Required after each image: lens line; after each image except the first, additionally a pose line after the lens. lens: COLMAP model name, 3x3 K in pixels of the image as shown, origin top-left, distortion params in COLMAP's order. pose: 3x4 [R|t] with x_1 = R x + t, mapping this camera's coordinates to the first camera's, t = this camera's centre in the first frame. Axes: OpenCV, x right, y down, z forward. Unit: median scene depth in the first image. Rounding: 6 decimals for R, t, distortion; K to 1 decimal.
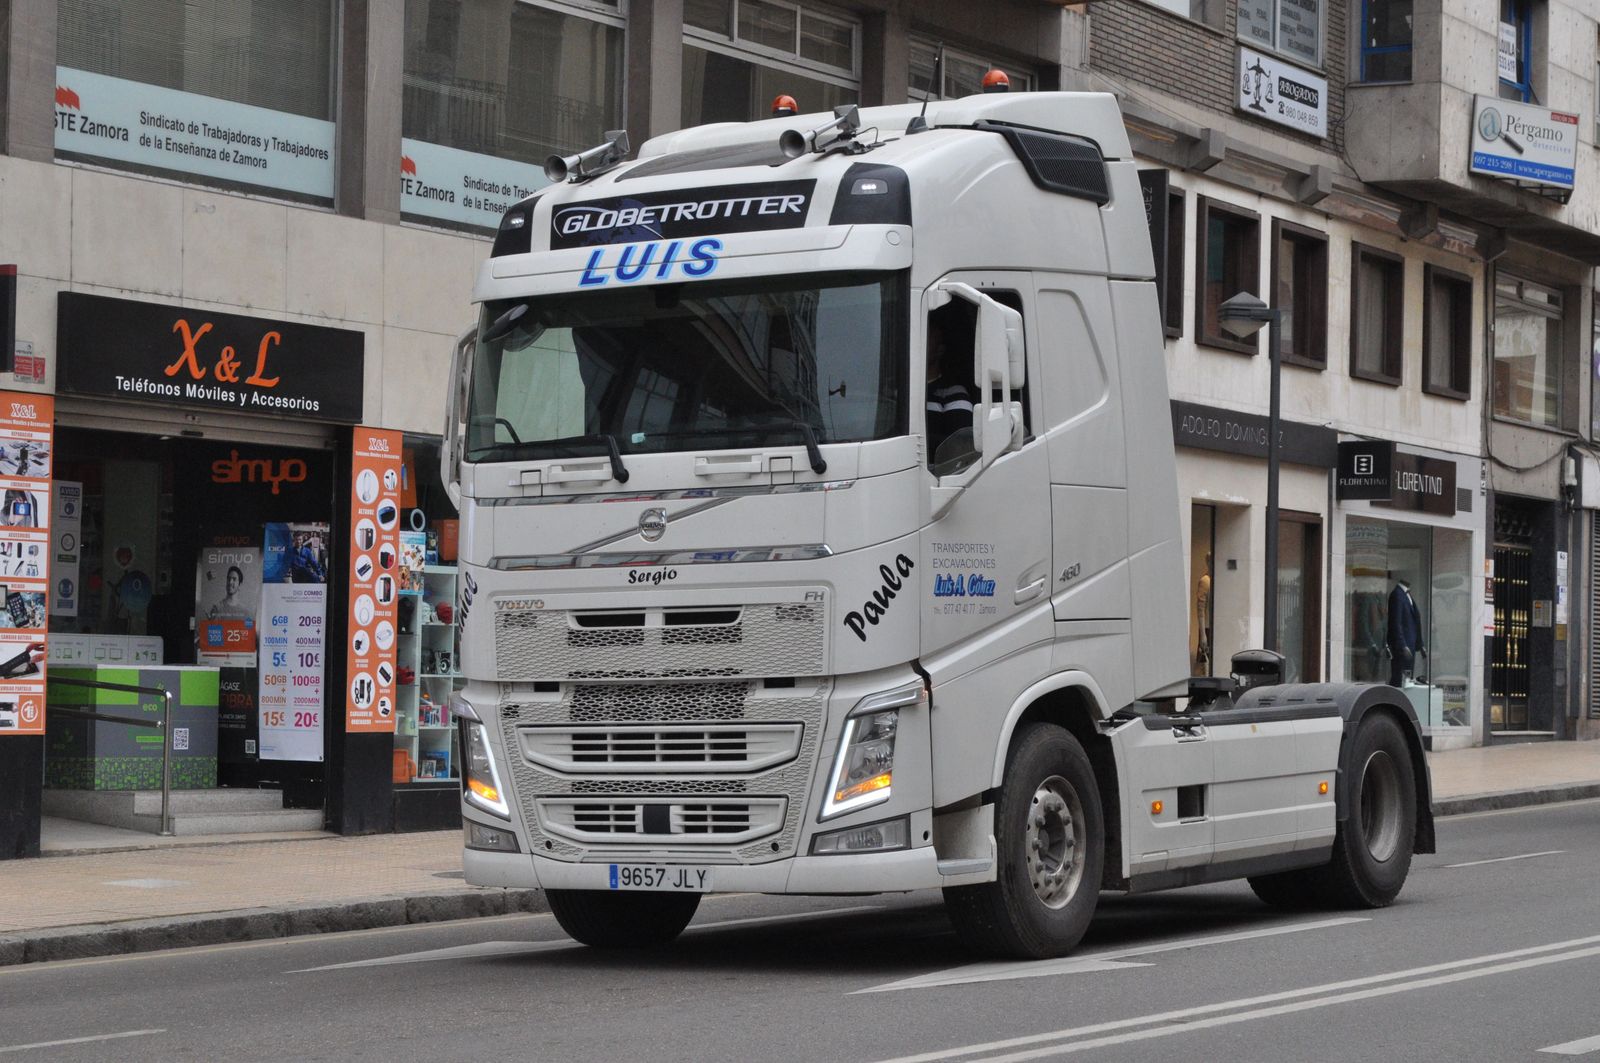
lens RADIAL K [[3456.3, 0, 792.6], [0, 3456.3, 486.8], [0, 0, 1]] dist [0.016681, 0.000000]
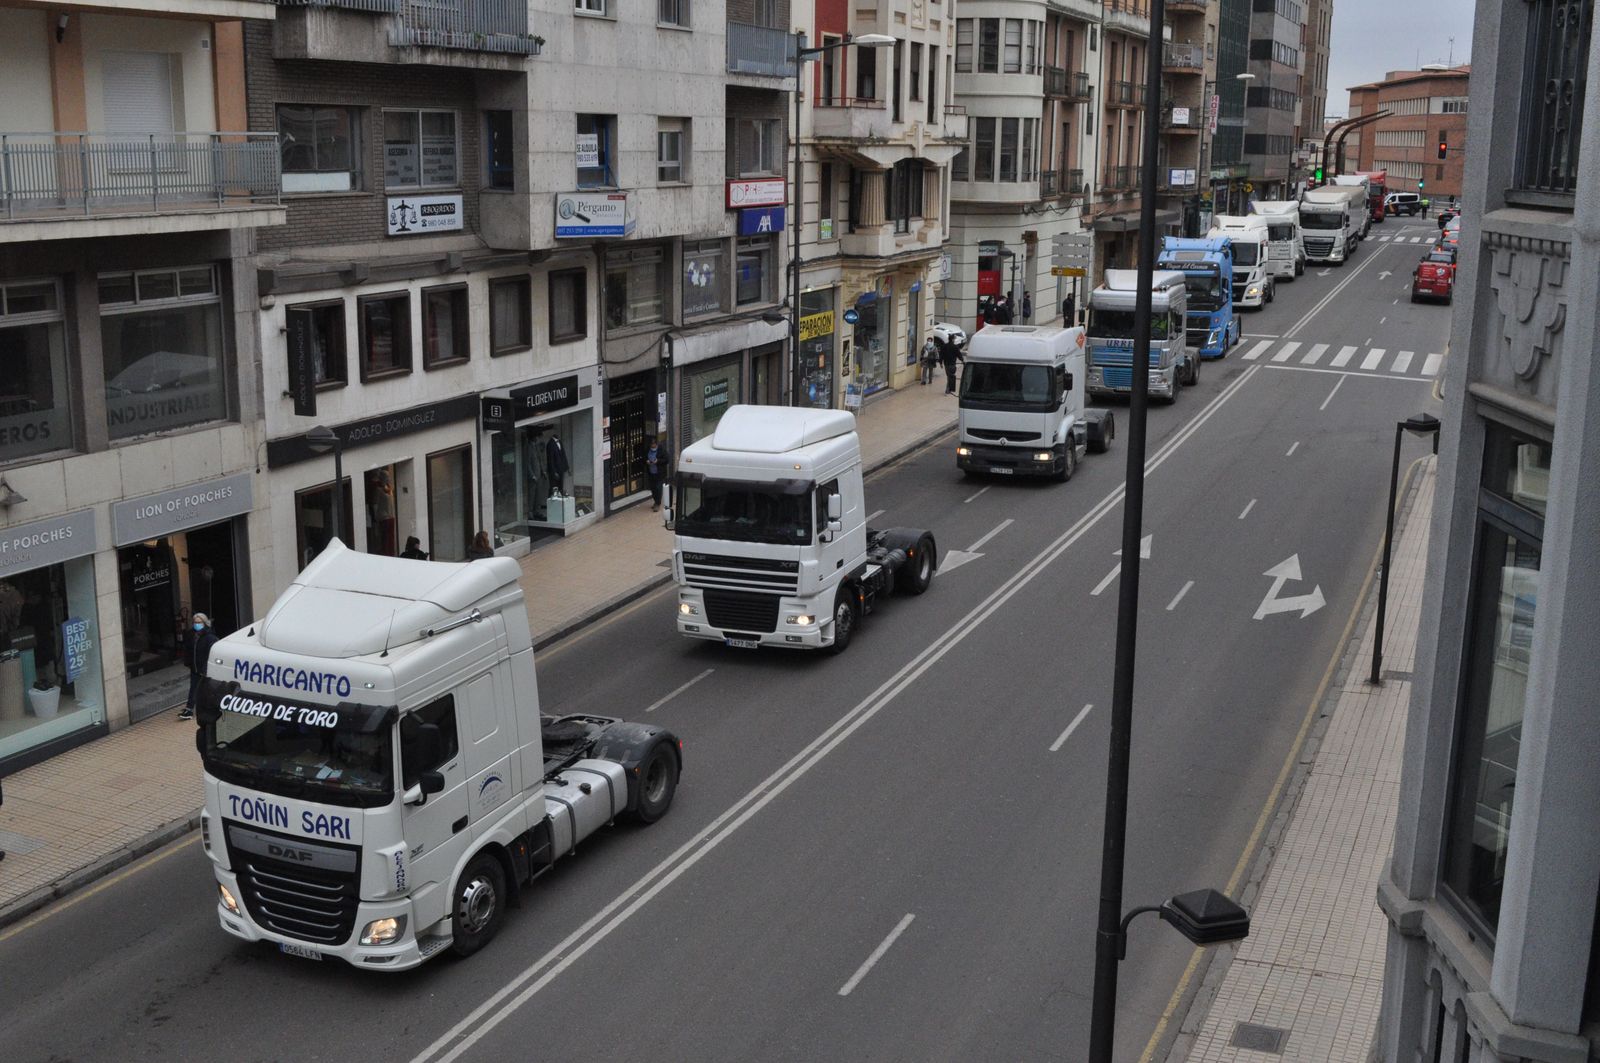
lens RADIAL K [[1674.2, 0, 825.2], [0, 1674.2, 509.0], [0, 0, 1]] dist [-0.055001, 0.000000]
pose [[0.988079, -0.039941, 0.148673, 0.210020], [-0.001523, 0.963173, 0.268879, -0.195856], [-0.153937, -0.265900, 0.951630, 0.147904]]
